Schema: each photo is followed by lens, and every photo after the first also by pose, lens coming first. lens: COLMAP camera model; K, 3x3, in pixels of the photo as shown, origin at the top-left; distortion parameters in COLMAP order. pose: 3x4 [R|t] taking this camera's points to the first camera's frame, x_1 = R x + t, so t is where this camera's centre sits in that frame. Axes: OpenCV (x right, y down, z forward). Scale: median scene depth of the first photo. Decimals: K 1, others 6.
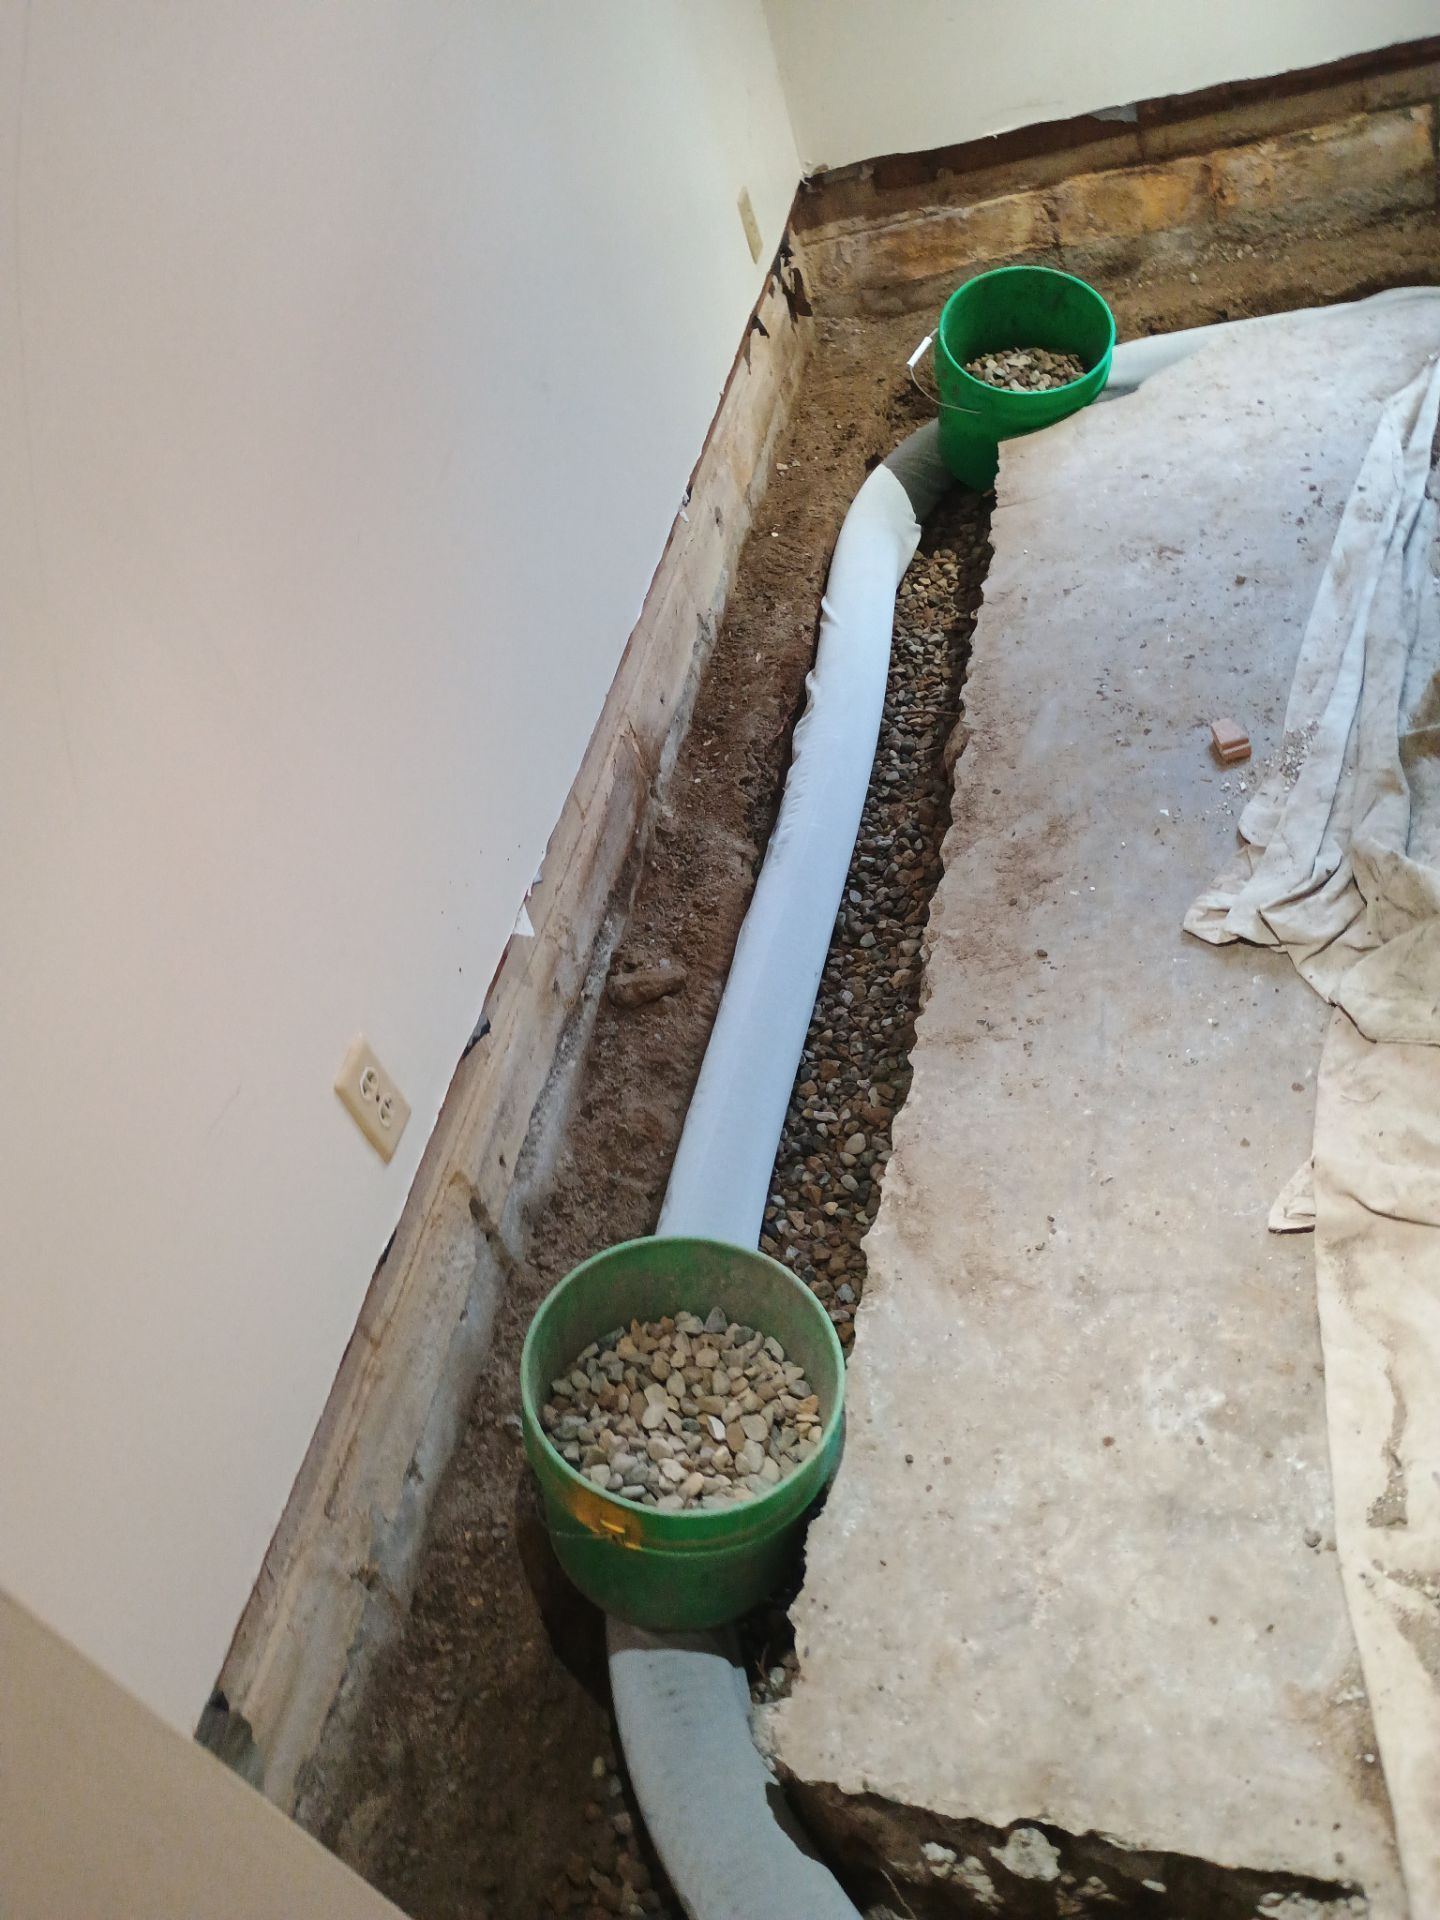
lens RADIAL K [[1607.1, 0, 666.3], [0, 1607.1, 922.3], [0, 0, 1]] dist [0.039319, -0.077428]
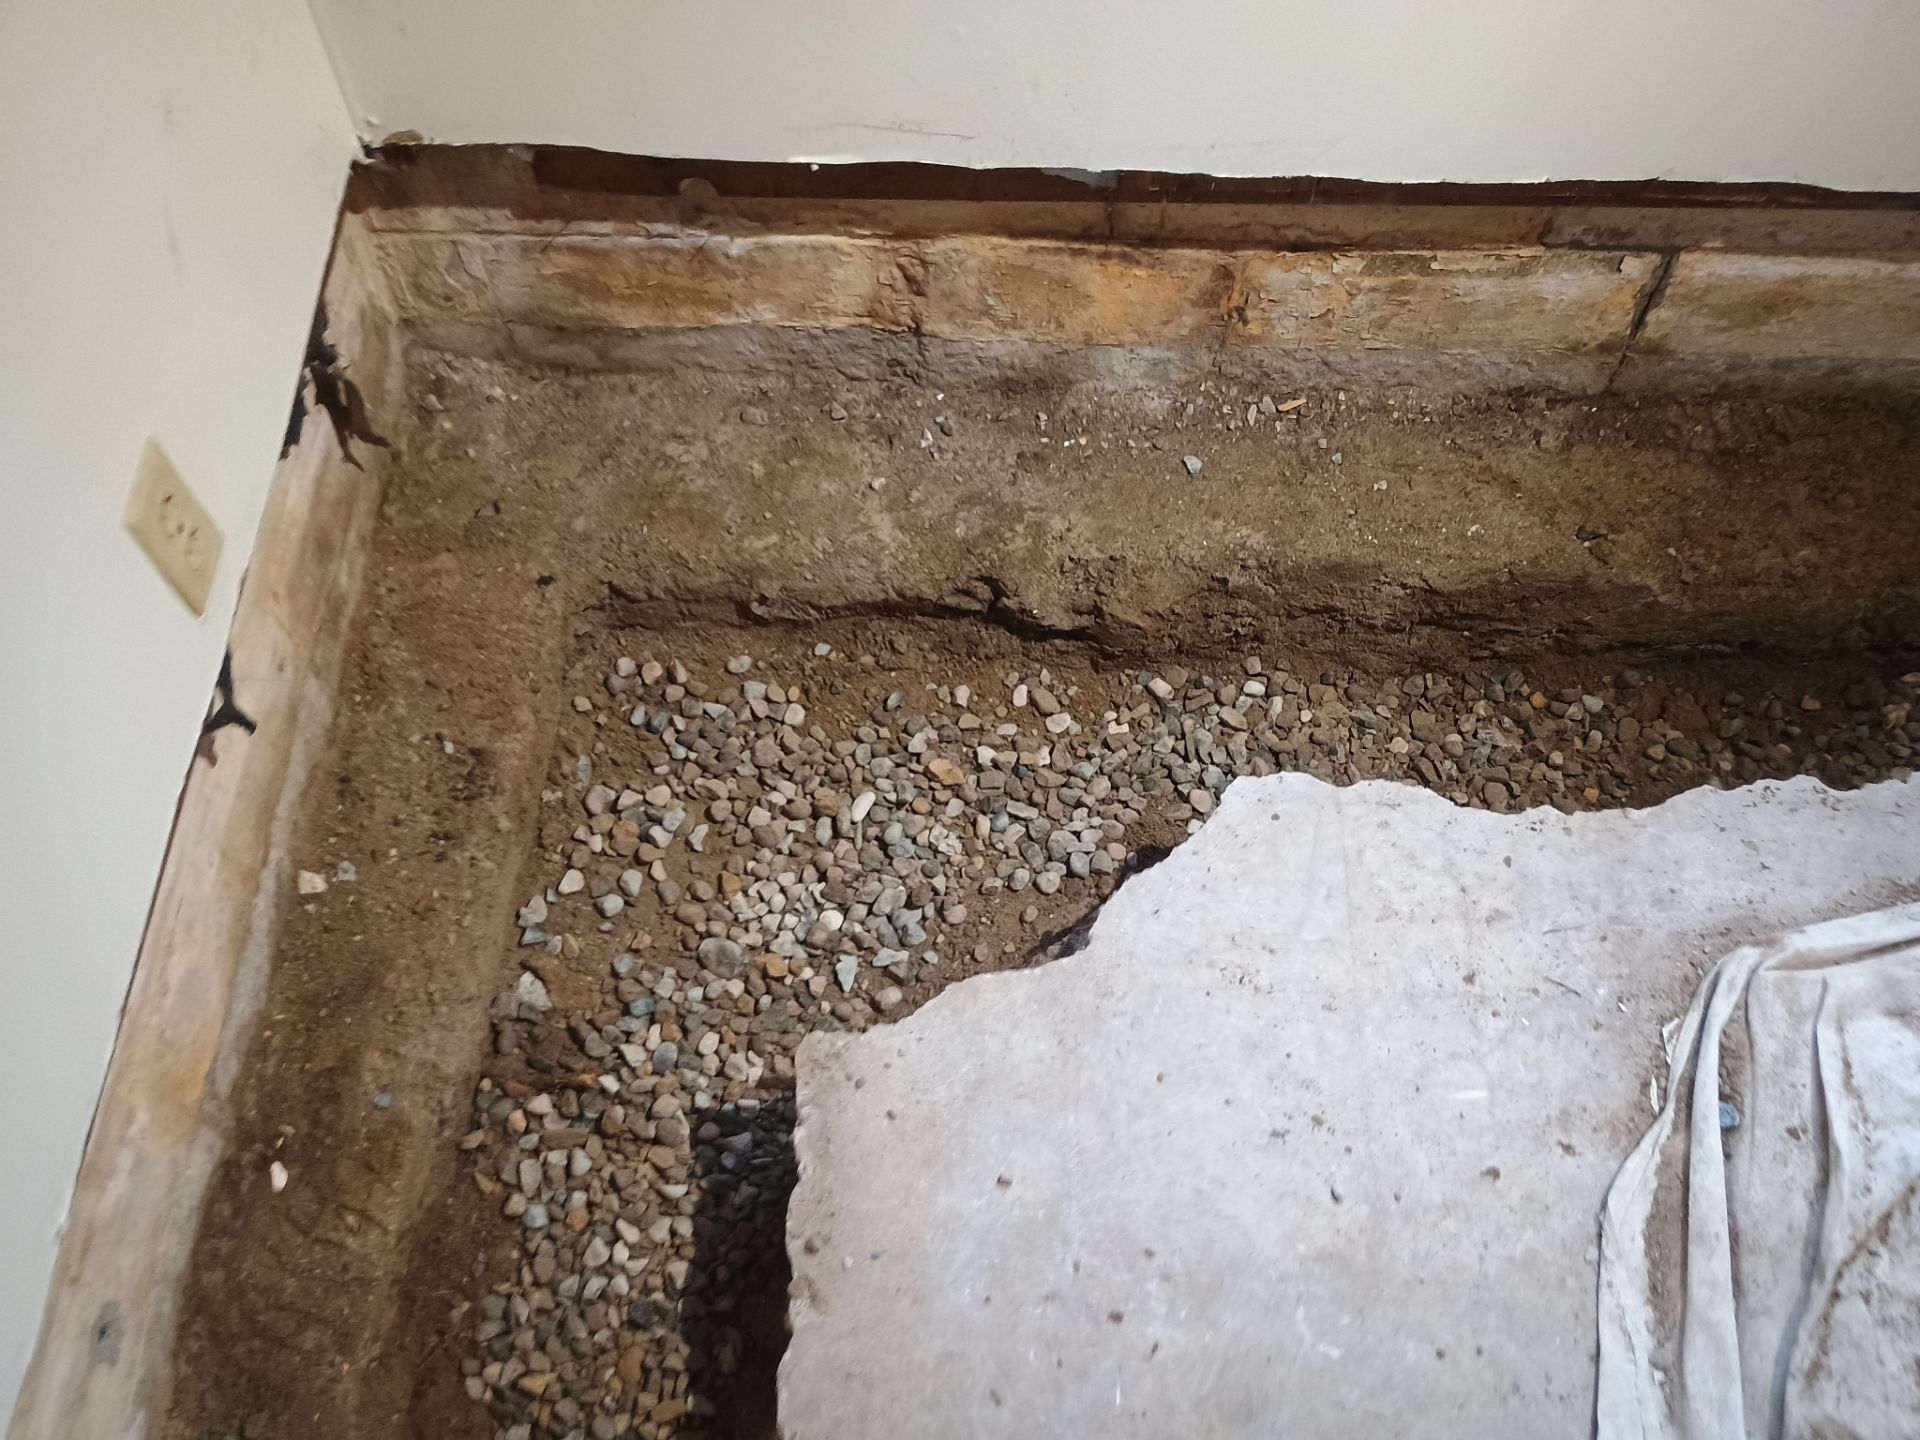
lens RADIAL K [[1658.3, 0, 960.0], [0, 1658.3, 720.0], [0, 0, 1]] dist [0.055799, -0.080267]
pose [[0.935283, -0.017922, 0.353447, 0.076522], [-0.084906, 0.958185, 0.273264, -0.464273], [-0.343565, -0.285589, 0.894652, 0.530593]]
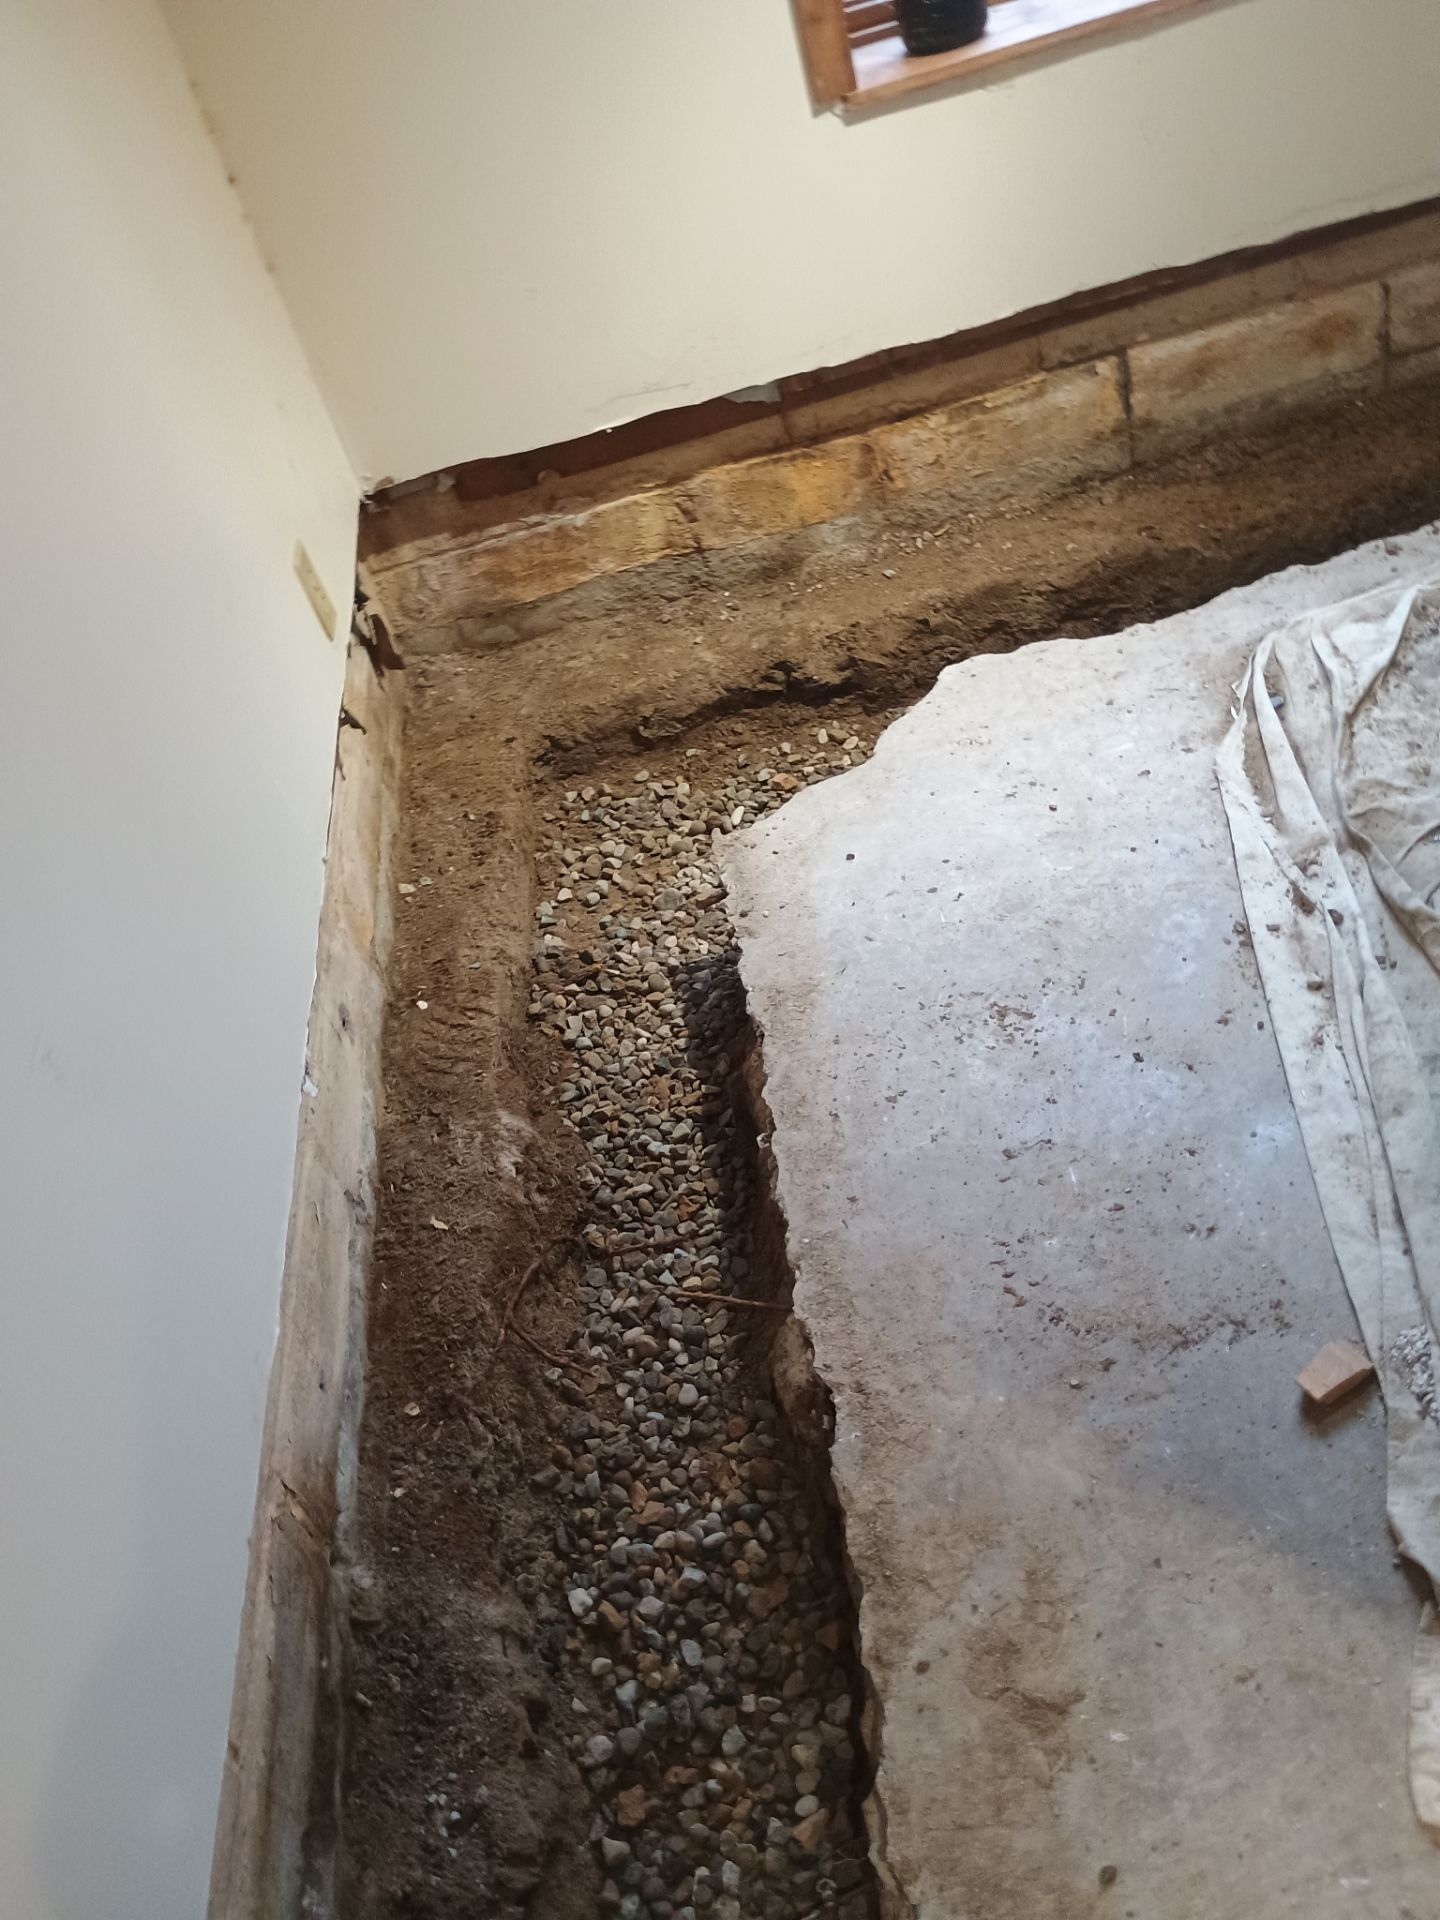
lens RADIAL K [[1651.5, 0, 726.2], [0, 1651.5, 919.2], [0, 0, 1]] dist [0.059548, -0.085455]
pose [[0.944128, -0.158079, 0.289194, -0.009592], [0.187580, 0.979216, -0.077132, -0.183732], [-0.270990, 0.127070, 0.954158, 0.254561]]
